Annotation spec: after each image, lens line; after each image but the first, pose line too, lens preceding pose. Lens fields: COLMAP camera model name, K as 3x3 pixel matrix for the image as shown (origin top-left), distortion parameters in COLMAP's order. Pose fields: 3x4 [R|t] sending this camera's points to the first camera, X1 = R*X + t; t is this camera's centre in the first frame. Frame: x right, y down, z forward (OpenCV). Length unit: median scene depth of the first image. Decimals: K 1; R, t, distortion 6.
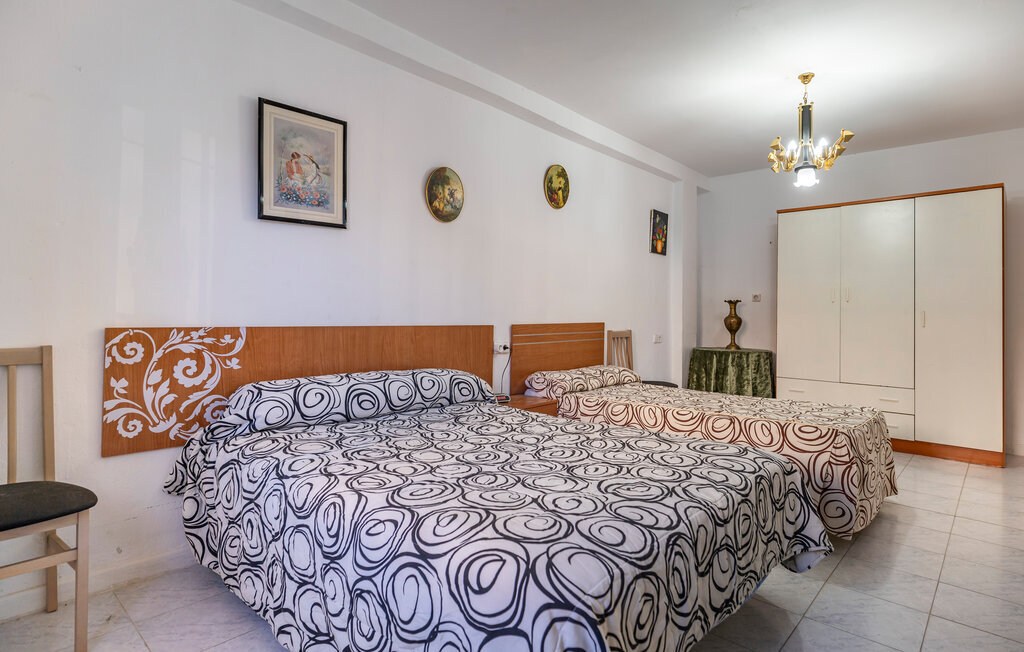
lens RADIAL K [[535.6, 0, 512.5], [0, 535.6, 307.5], [0, 0, 1]] dist [-0.005574, -0.000856]
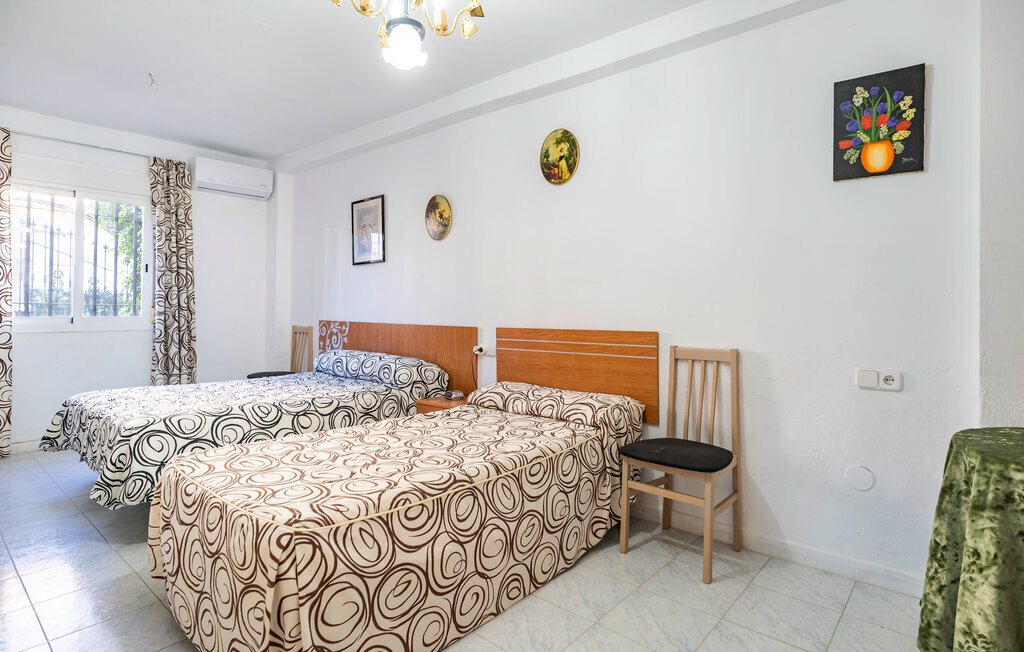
lens RADIAL K [[535.6, 0, 512.5], [0, 535.6, 307.5], [0, 0, 1]] dist [-0.005574, -0.000856]
pose [[0.027953, -0.029944, -0.999161, 0.988737], [-0.010074, 0.999492, -0.030236, 0.025485], [0.999558, 0.010911, 0.027637, 1.036088]]
